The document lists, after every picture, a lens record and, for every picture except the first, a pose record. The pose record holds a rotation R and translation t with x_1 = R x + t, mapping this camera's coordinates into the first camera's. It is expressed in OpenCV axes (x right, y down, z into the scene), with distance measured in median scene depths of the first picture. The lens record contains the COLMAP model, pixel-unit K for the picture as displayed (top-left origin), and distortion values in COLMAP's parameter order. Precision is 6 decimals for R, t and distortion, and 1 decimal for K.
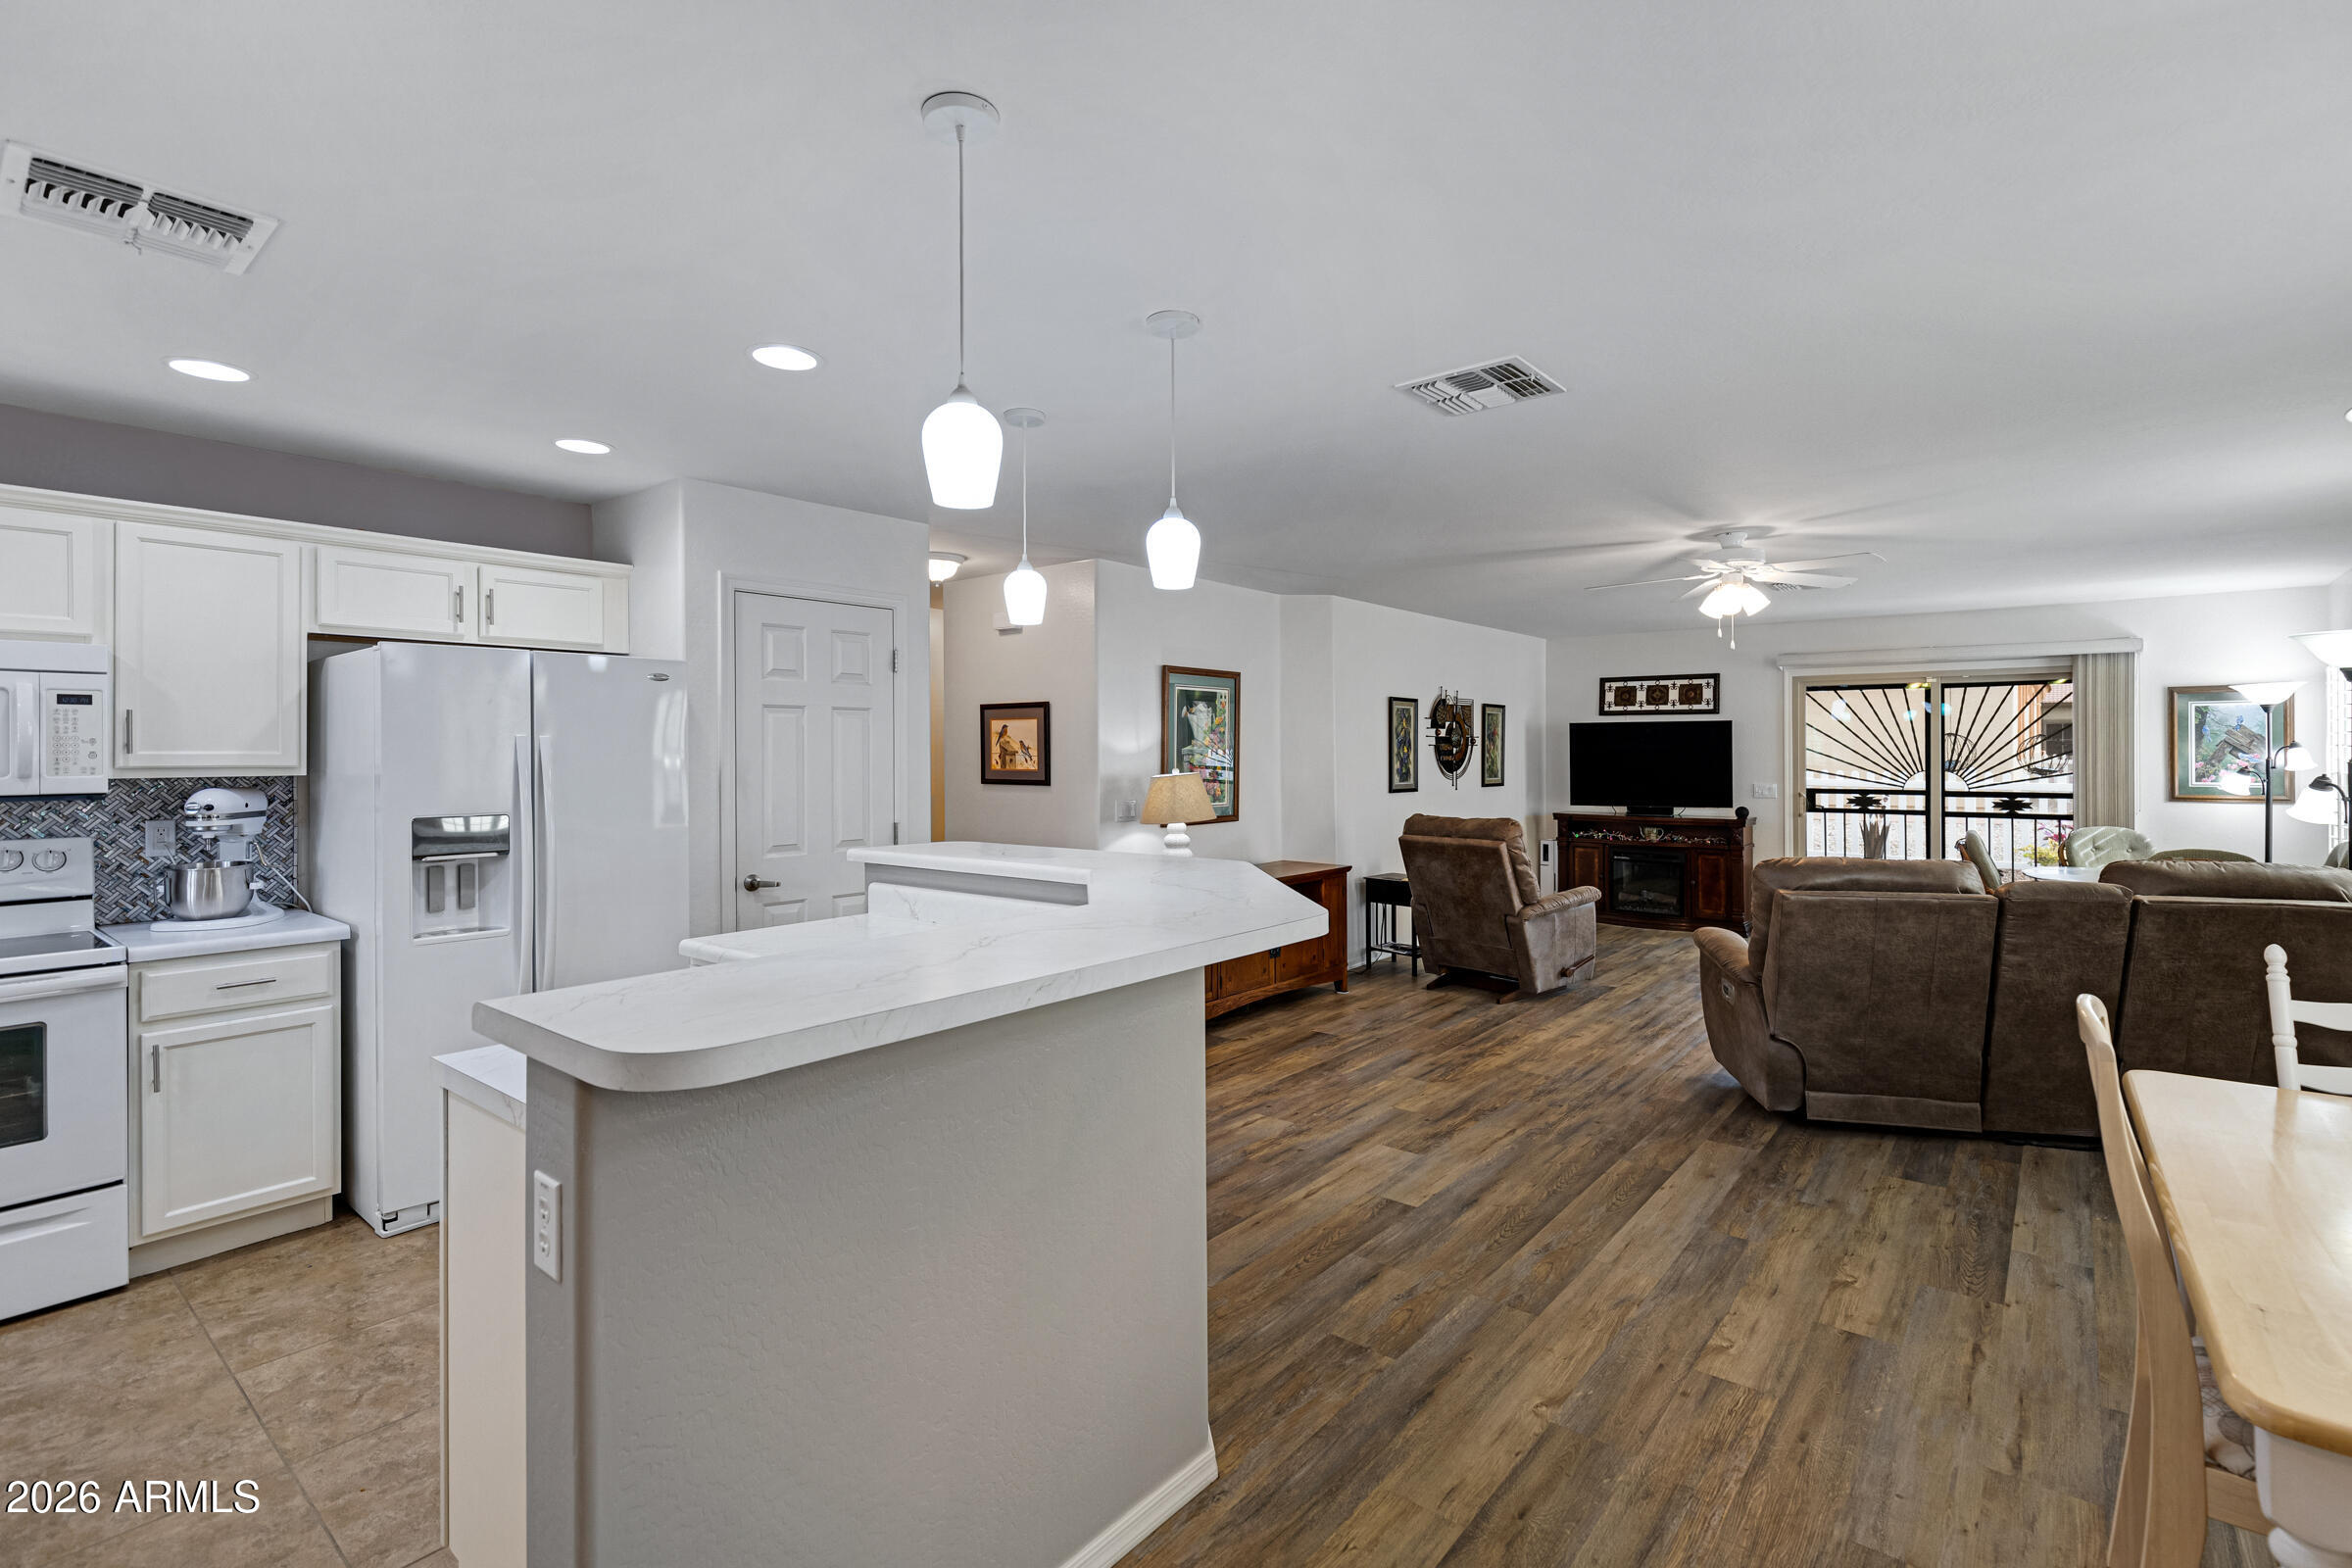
lens RADIAL K [[1088.3, 0, 1161.9], [0, 1088.3, 748.8], [0, 0, 1]] dist [-0.016988, 0.000788]
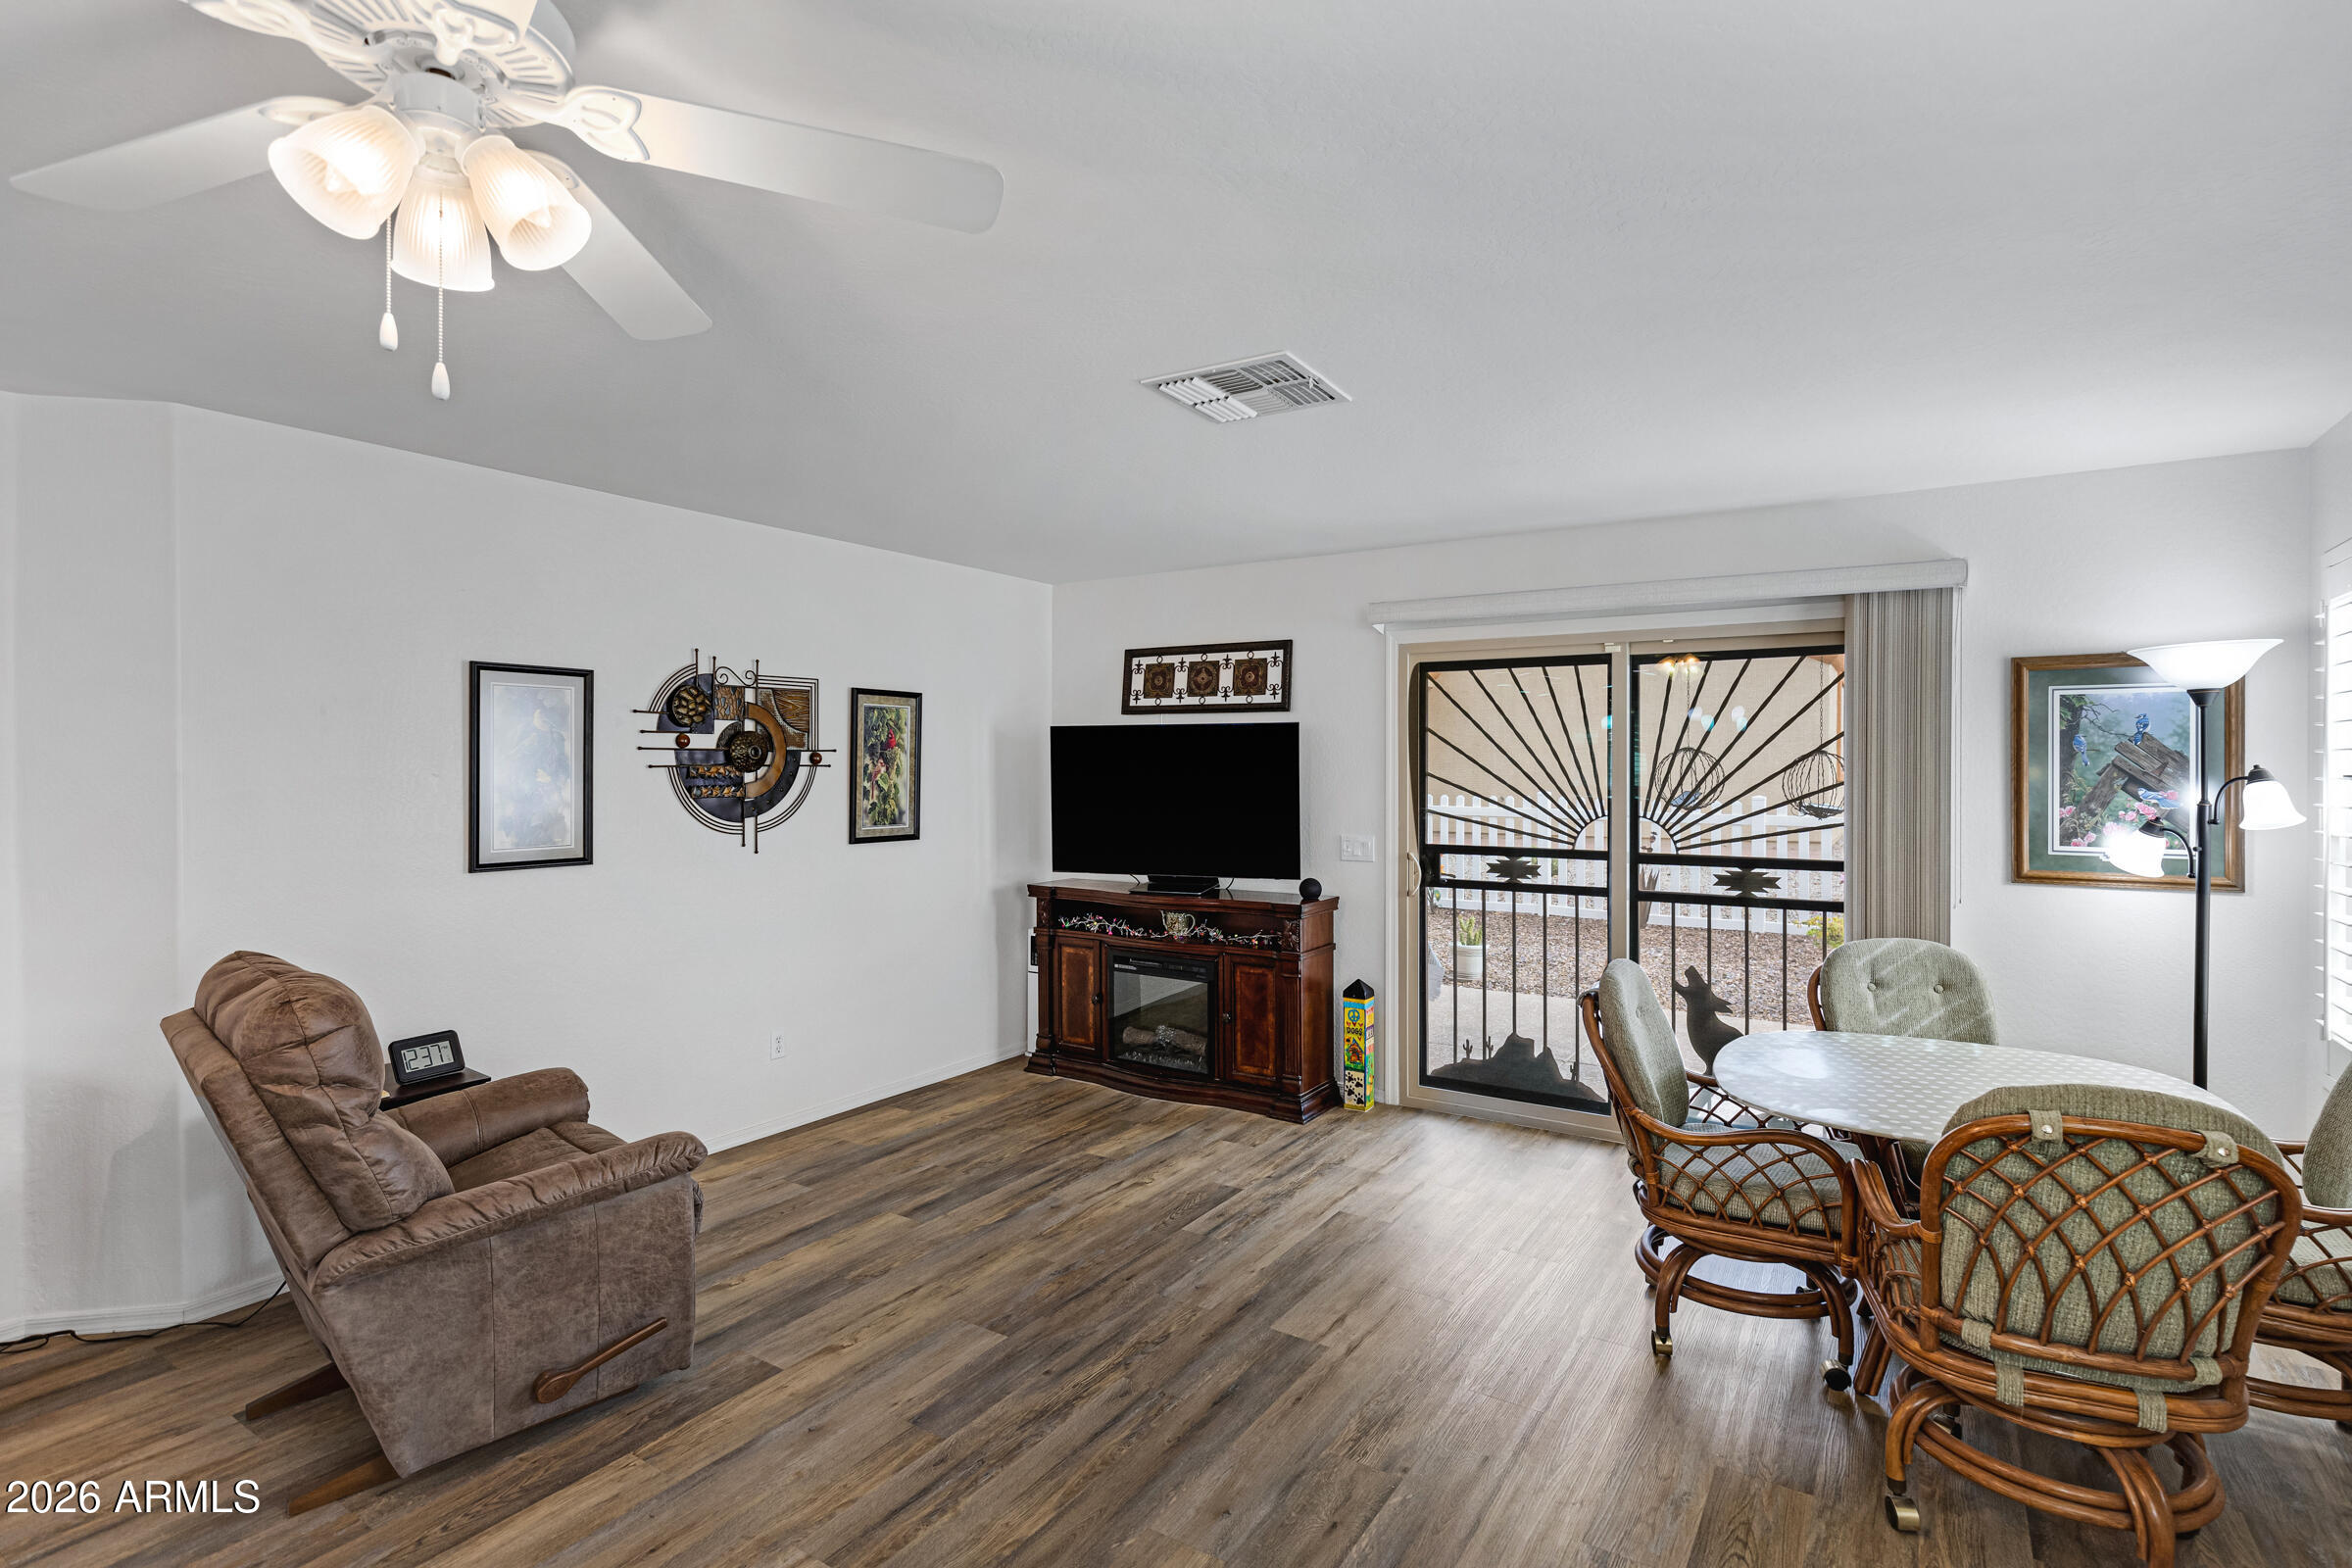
lens RADIAL K [[1201.2, 0, 1177.5], [0, 1201.2, 774.1], [0, 0, 1]] dist [-0.003112, -0.001123]
pose [[0.988399, 0.001687, 0.151872, 0.388807], [-0.002983, 0.999961, 0.008302, -0.004925], [-0.151852, -0.008658, 0.988365, 0.420209]]
